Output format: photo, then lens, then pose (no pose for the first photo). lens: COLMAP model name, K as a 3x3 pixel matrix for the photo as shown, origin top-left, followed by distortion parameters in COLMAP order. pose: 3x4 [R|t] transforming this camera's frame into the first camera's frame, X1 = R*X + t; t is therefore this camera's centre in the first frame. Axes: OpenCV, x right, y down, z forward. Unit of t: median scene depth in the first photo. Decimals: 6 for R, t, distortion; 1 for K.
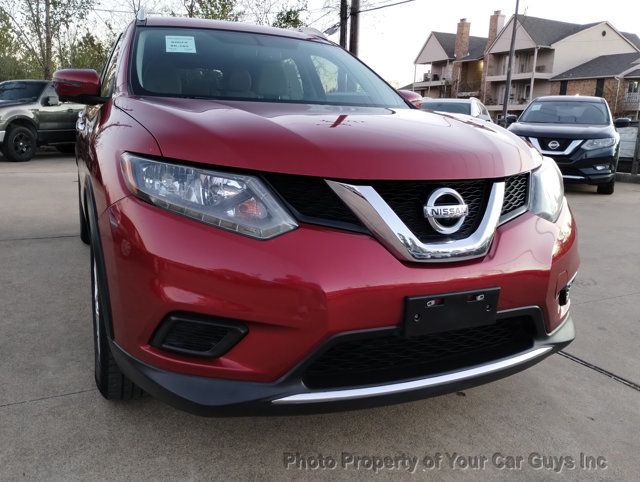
lens RADIAL K [[537.3, 0, 317.7], [0, 537.3, 231.0], [0, 0, 1]] dist [0.055837, -0.074402]
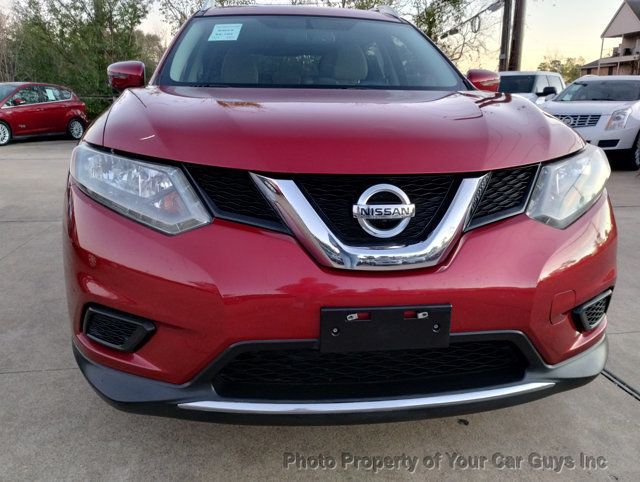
lens RADIAL K [[537.3, 0, 322.5], [0, 537.3, 231.5], [0, 0, 1]] dist [0.055837, -0.074402]
pose [[0.956061, 0.045256, -0.289654, 0.333228], [-0.037738, 0.998791, 0.031488, -0.023505], [0.290729, -0.019174, 0.956613, 0.132269]]
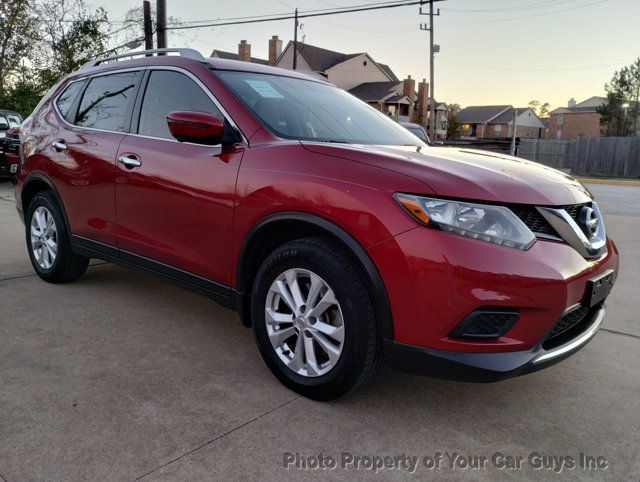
lens RADIAL K [[537.3, 0, 322.0], [0, 537.3, 238.5], [0, 0, 1]] dist [0.055837, -0.074402]
pose [[0.912421, -0.070387, 0.403155, -0.908355], [0.075791, 0.997120, 0.002557, -0.046440], [-0.402174, 0.028222, 0.915128, -0.077343]]
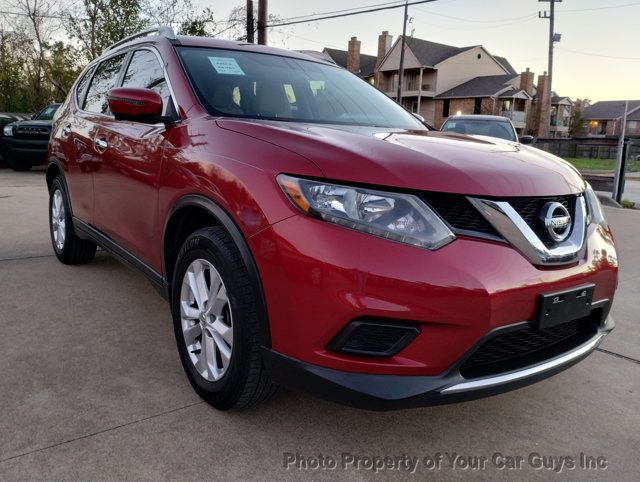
lens RADIAL K [[537.3, 0, 321.5], [0, 537.3, 236.3], [0, 0, 1]] dist [0.055837, -0.074402]
pose [[0.979903, -0.025571, 0.197830, -0.432099], [0.028066, 0.999558, -0.009818, -0.006914], [-0.197491, 0.015173, 0.980187, -0.057578]]
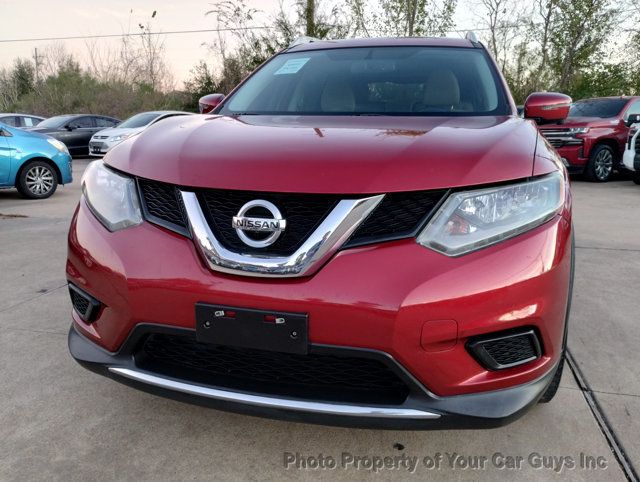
lens RADIAL K [[537.3, 0, 321.5], [0, 537.3, 234.8], [0, 0, 1]] dist [0.055837, -0.074402]
pose [[0.772028, 0.099829, -0.627699, 0.786950], [-0.111722, 0.993526, 0.020598, -0.042106], [0.625692, 0.054226, 0.778183, 0.275133]]
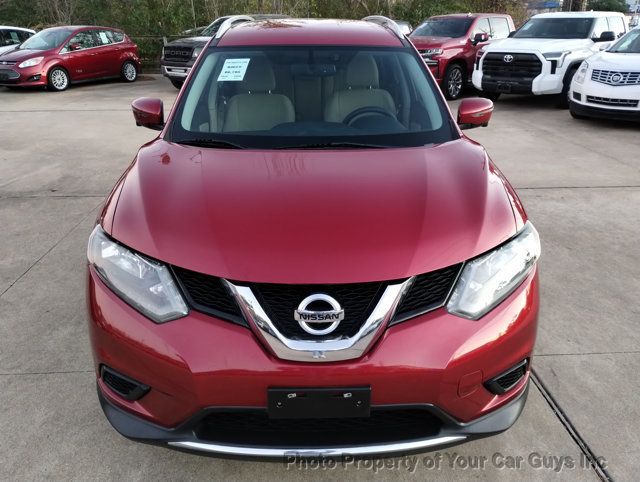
lens RADIAL K [[537.3, 0, 321.9], [0, 537.3, 228.2], [0, 0, 1]] dist [0.055837, -0.074402]
pose [[0.920335, 0.112968, -0.374461, 0.532729], [-0.050738, 0.983775, 0.172084, -0.334997], [0.387825, -0.139376, 0.911134, 0.033081]]
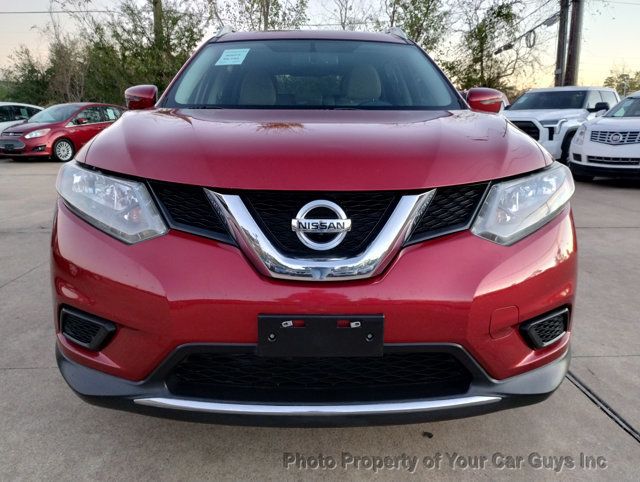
lens RADIAL K [[537.3, 0, 319.6], [0, 537.3, 234.1], [0, 0, 1]] dist [0.055837, -0.074402]
pose [[0.918651, 0.053098, -0.391486, 0.500754], [-0.053132, 0.998530, 0.010754, -0.026698], [0.391481, 0.010921, 0.920121, 0.139943]]
